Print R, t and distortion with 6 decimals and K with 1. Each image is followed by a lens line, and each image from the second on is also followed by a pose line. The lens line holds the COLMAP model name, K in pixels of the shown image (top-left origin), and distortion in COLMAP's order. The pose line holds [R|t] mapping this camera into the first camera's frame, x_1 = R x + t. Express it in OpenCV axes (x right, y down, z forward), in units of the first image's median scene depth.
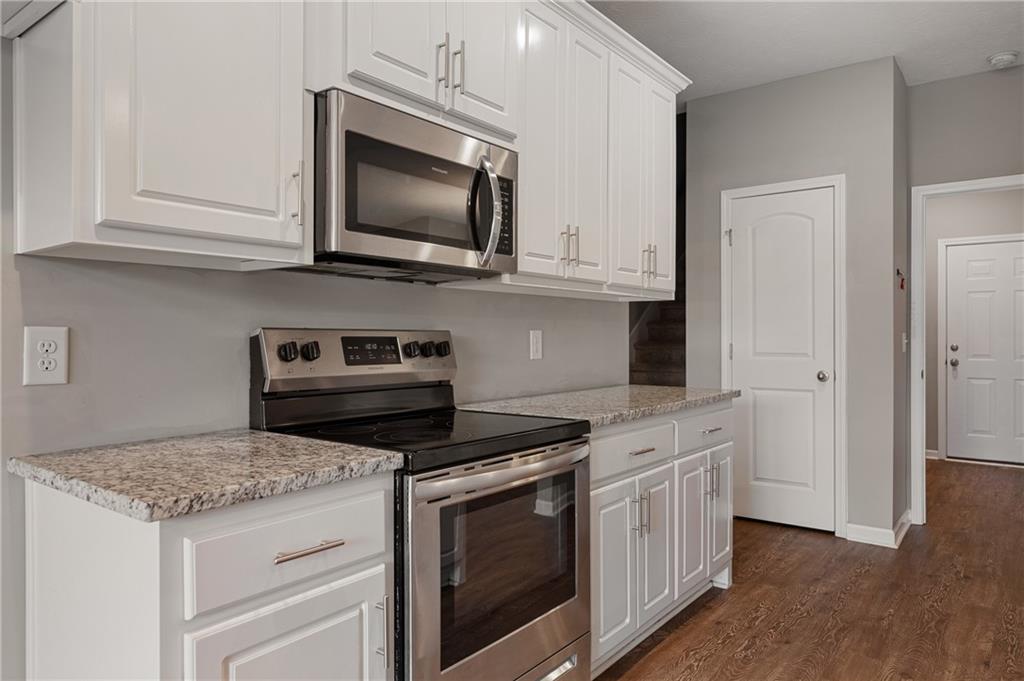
lens RADIAL K [[673.1, 0, 510.0], [0, 673.1, 334.8], [0, 0, 1]] dist [-0.000150, 0.000194]
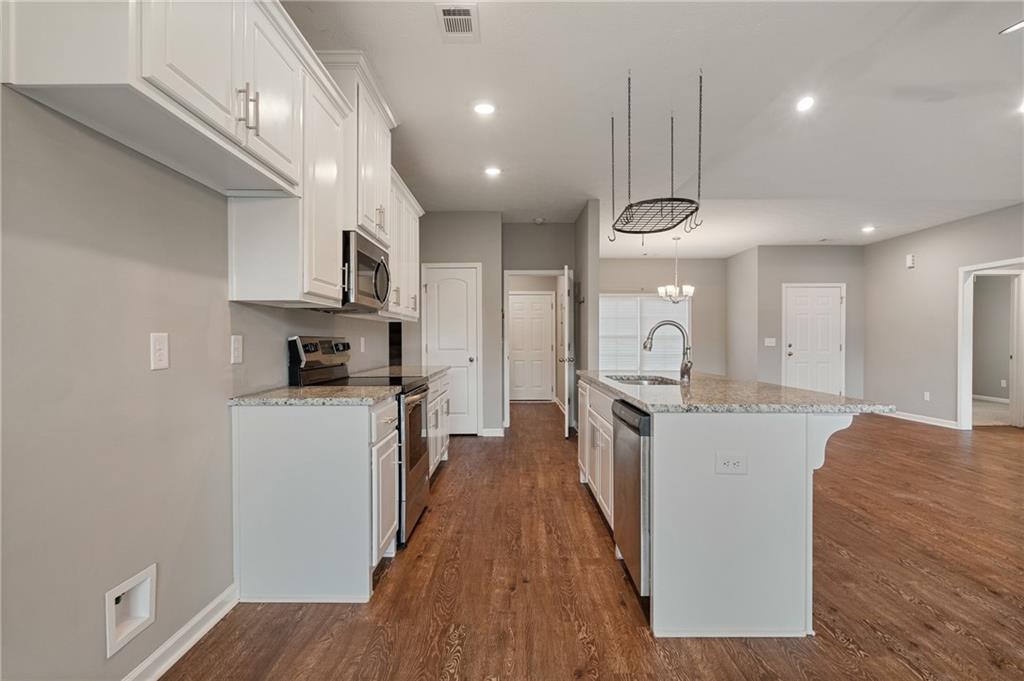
lens RADIAL K [[494.1, 0, 512.0], [0, 494.1, 340.5], [0, 0, 1]] dist [0.002109, -0.000195]
pose [[0.792100, -0.004476, 0.610375, -0.652487], [0.004458, 0.999989, 0.001548, 0.002886], [-0.610375, 0.001495, 0.792111, -0.493867]]
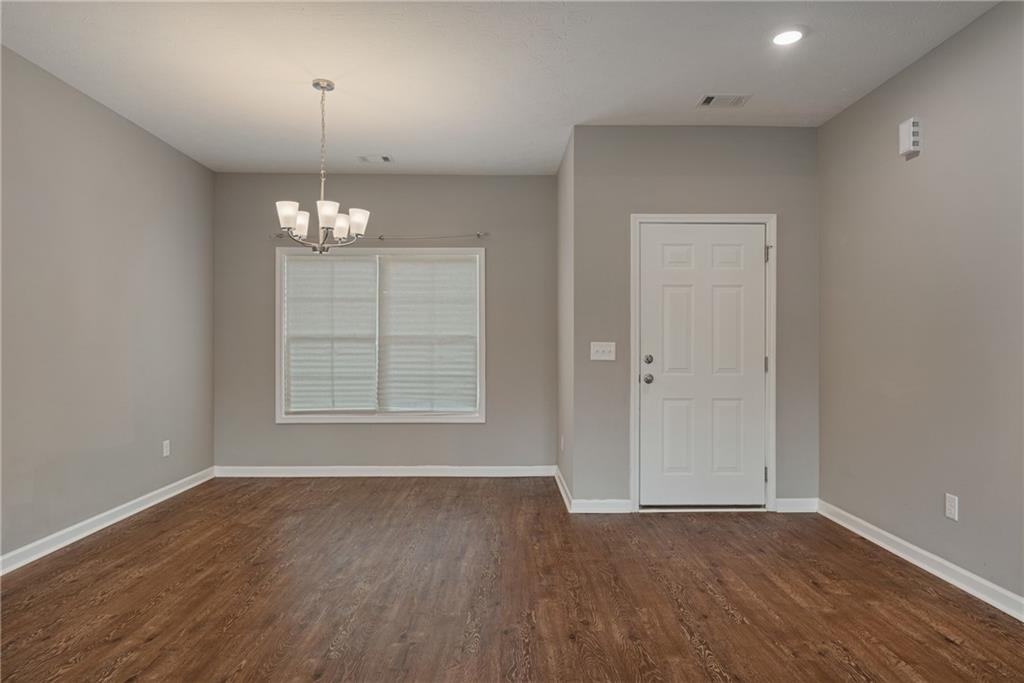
lens RADIAL K [[589.9, 0, 514.9], [0, 589.9, 334.0], [0, 0, 1]] dist [-0.002910, -0.000829]
pose [[0.781151, 0.004862, 0.624323, 1.758389], [0.003384, 0.999922, -0.012021, -0.003921], [-0.624333, 0.011503, 0.781074, -0.036144]]
